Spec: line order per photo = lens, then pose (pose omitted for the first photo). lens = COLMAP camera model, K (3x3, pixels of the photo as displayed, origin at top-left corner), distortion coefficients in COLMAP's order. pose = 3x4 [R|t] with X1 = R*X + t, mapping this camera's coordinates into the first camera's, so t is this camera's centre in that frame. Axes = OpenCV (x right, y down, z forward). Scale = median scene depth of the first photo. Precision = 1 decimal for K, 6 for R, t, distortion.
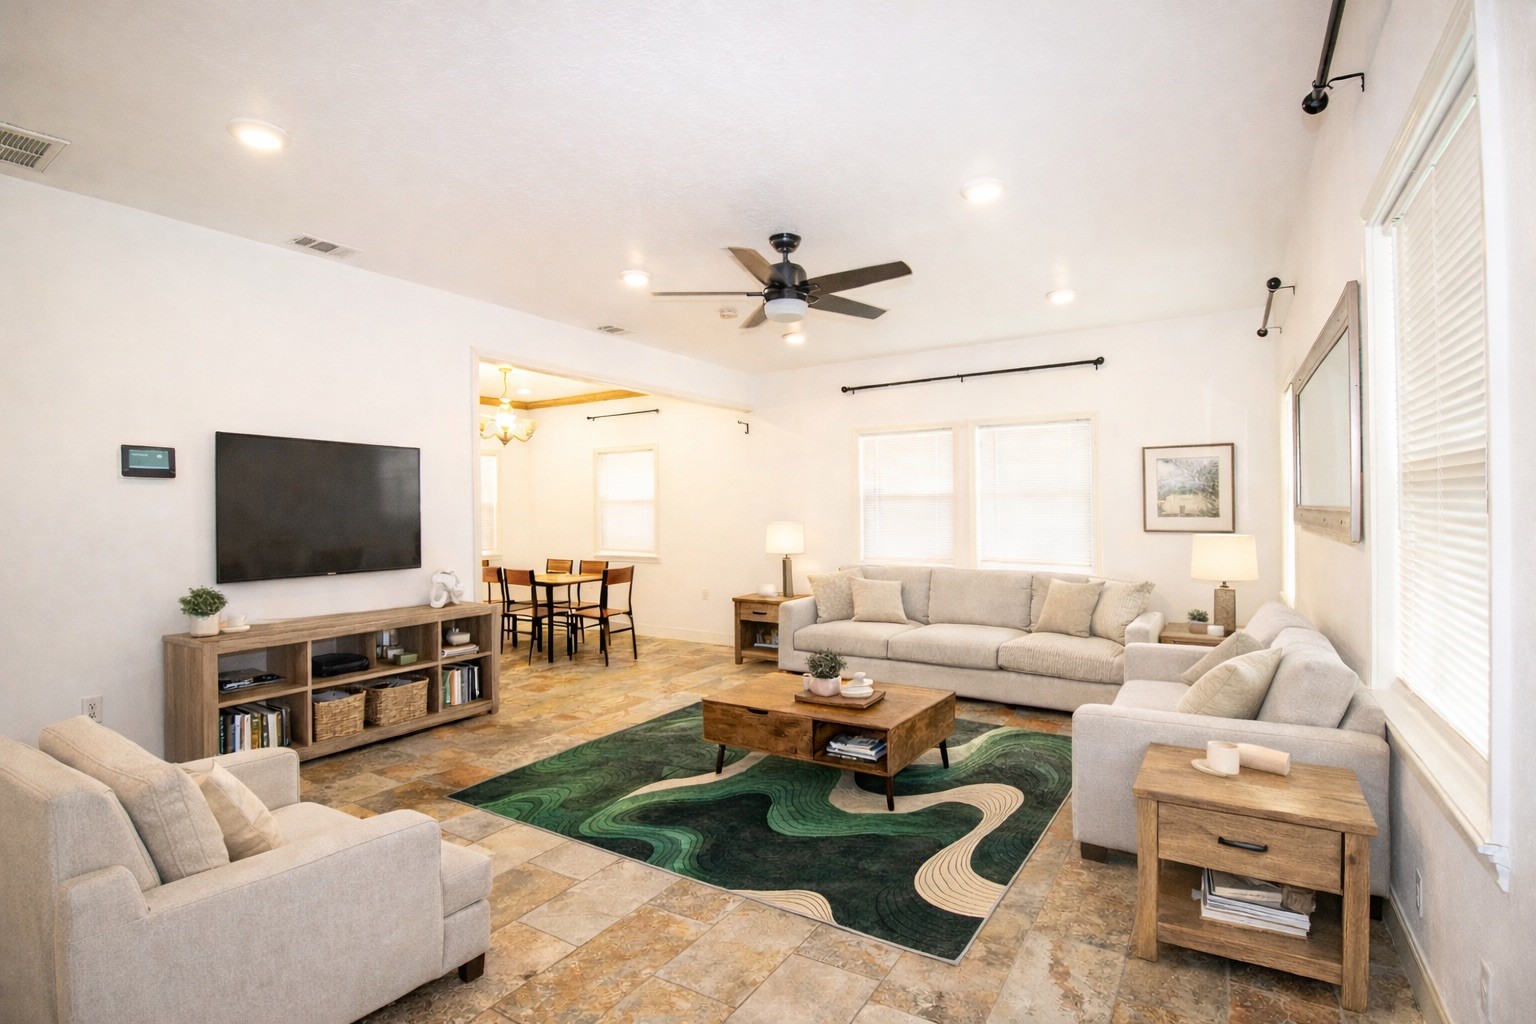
lens RADIAL K [[742.4, 0, 767.0], [0, 742.4, 508.1], [0, 0, 1]] dist [-0.003753, -0.000105]
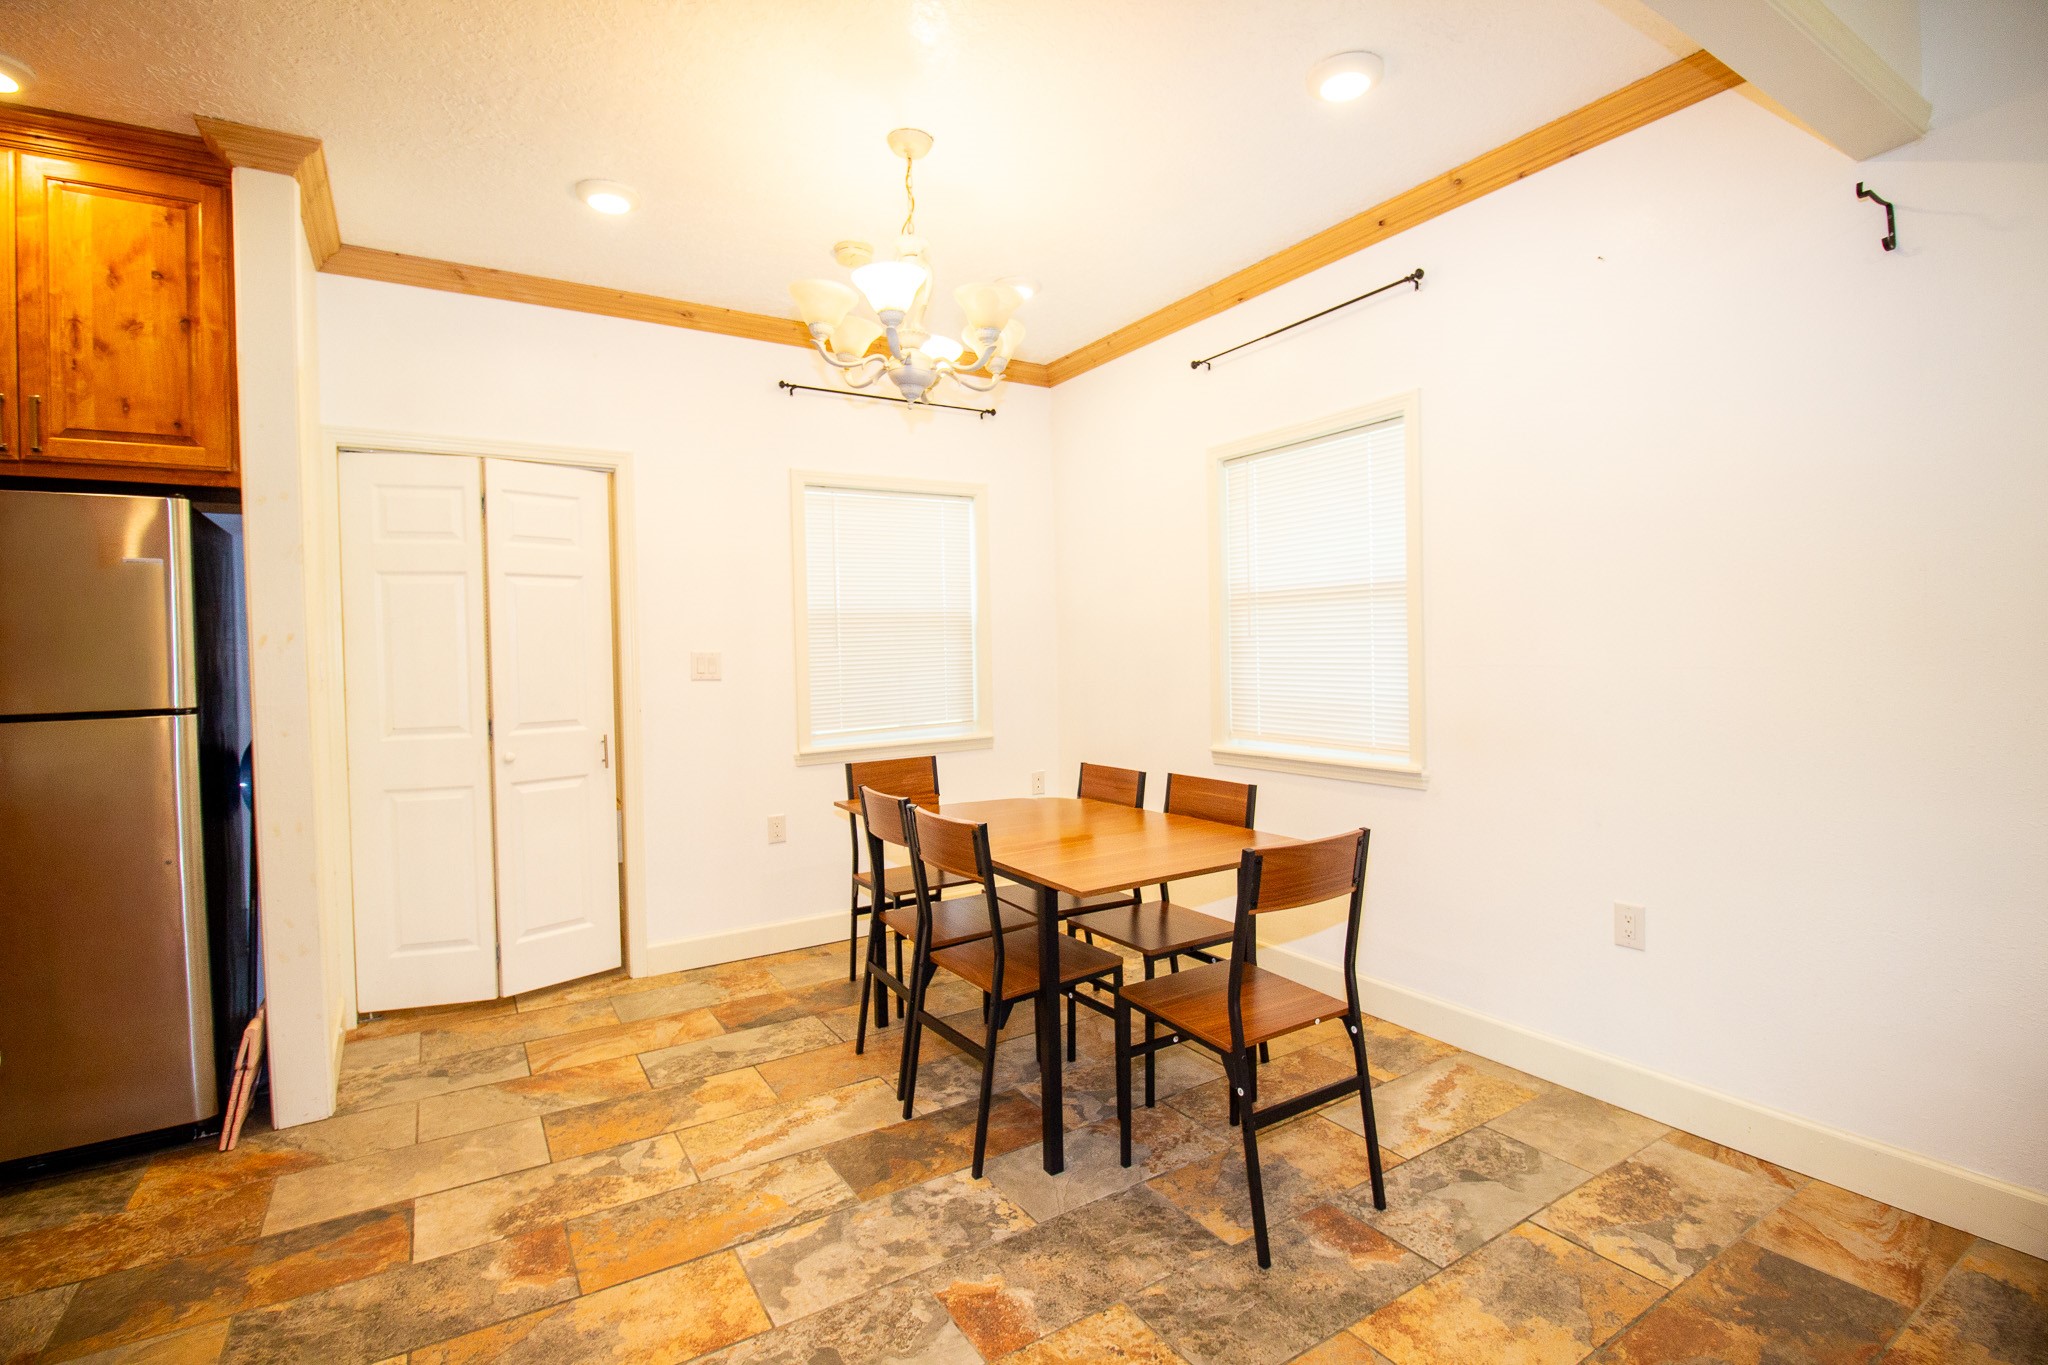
lens RADIAL K [[955.3, 0, 1021.5], [0, 955.3, 671.6], [0, 0, 1]] dist [-0.025446, -0.000945]
pose [[0.899735, 0.000830, -0.436437, -0.146149], [0.009745, 0.999711, 0.021990, 0.019512], [0.436329, -0.024038, 0.899466, 0.675609]]
